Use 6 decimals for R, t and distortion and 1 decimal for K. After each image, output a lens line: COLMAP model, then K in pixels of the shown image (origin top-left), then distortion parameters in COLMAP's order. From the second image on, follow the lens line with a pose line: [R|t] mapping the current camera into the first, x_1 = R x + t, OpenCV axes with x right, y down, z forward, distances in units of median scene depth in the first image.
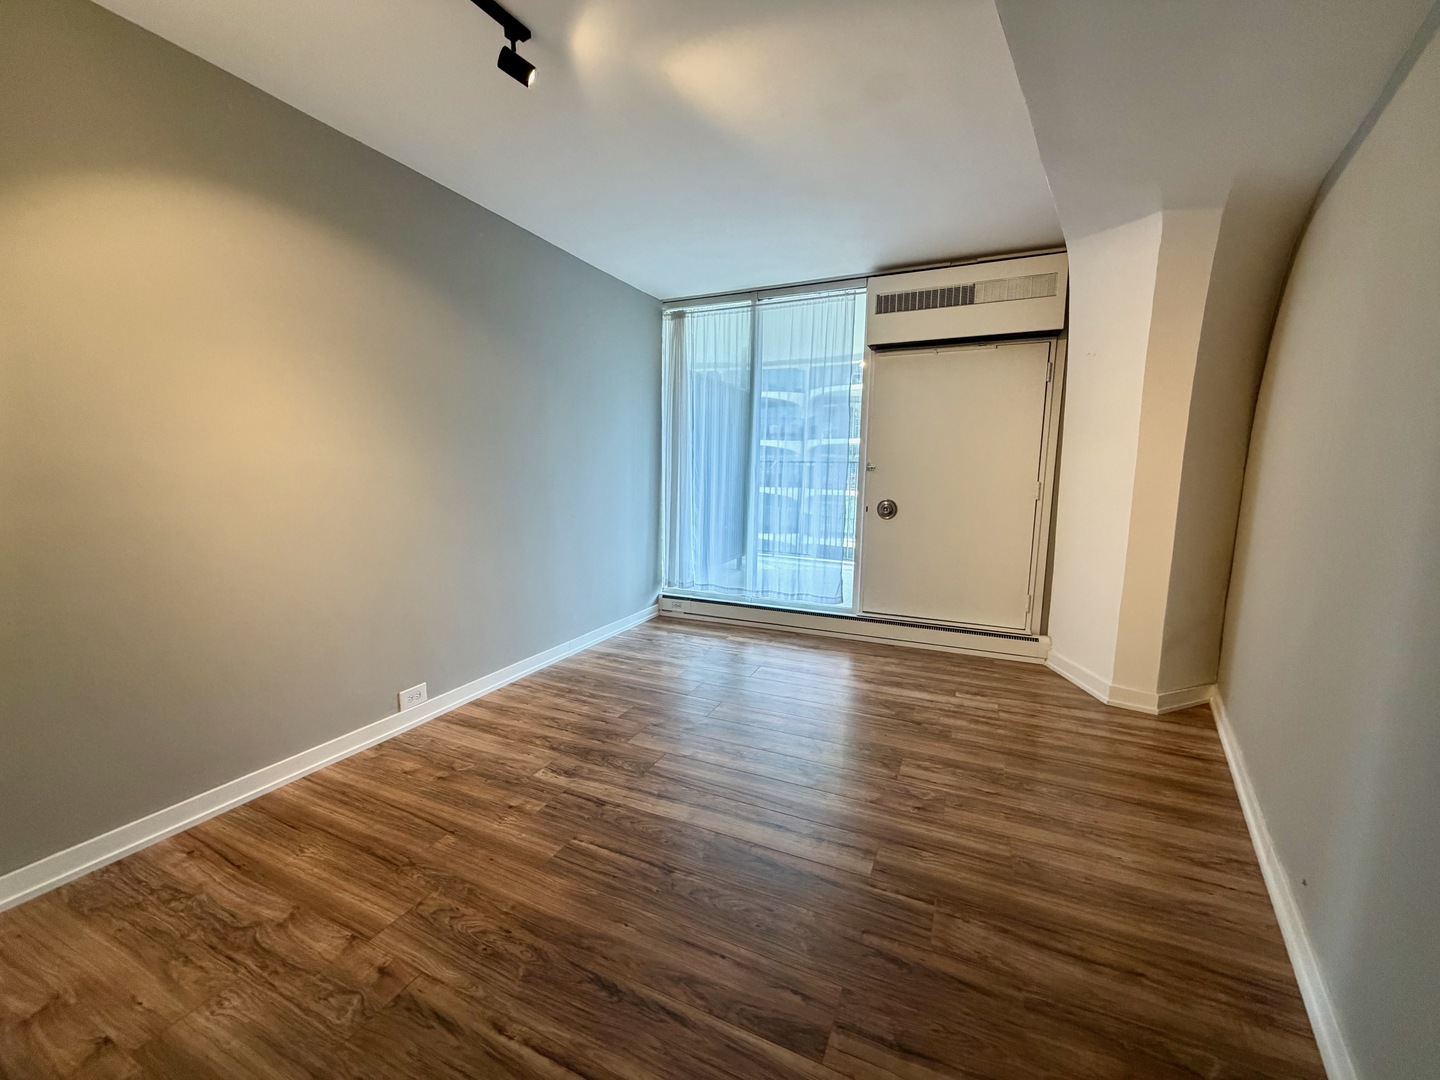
lens RADIAL K [[573.3, 0, 717.6], [0, 573.3, 540.1], [0, 0, 1]] dist [0.002417, 0.000542]
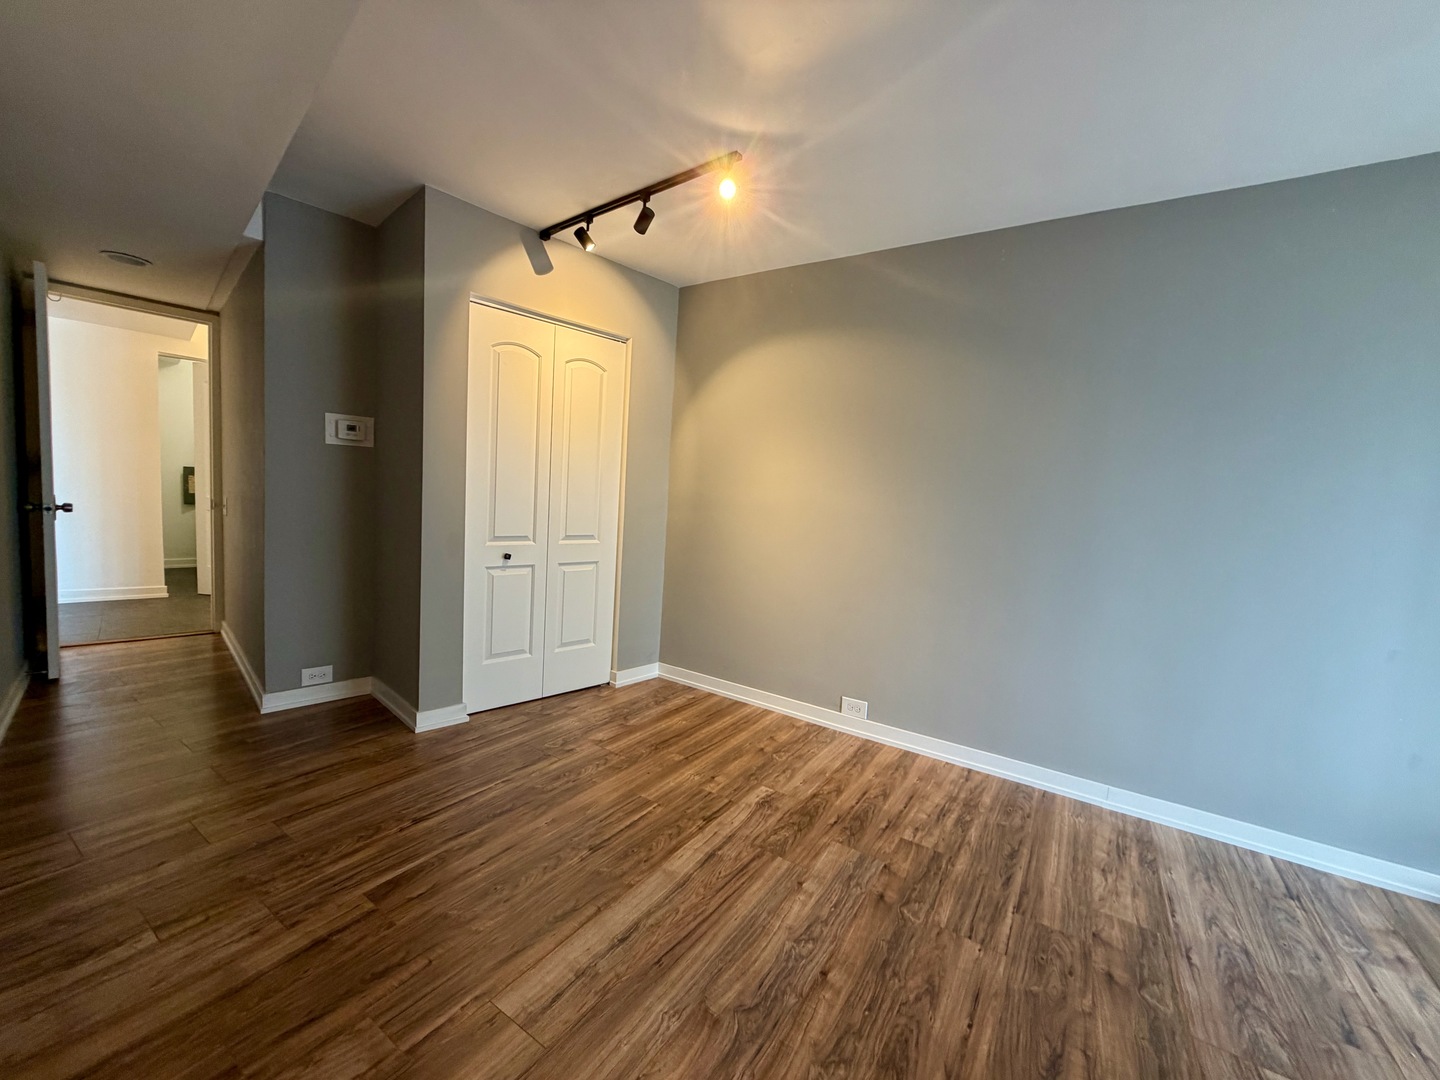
lens RADIAL K [[573.3, 0, 717.3], [0, 573.3, 538.4], [0, 0, 1]] dist [0.002417, 0.000542]
pose [[-0.149298, 0.054706, -0.987278, 0.745910], [-0.189053, 0.978469, 0.082807, -0.120427], [0.970551, 0.199011, -0.135741, 0.995436]]
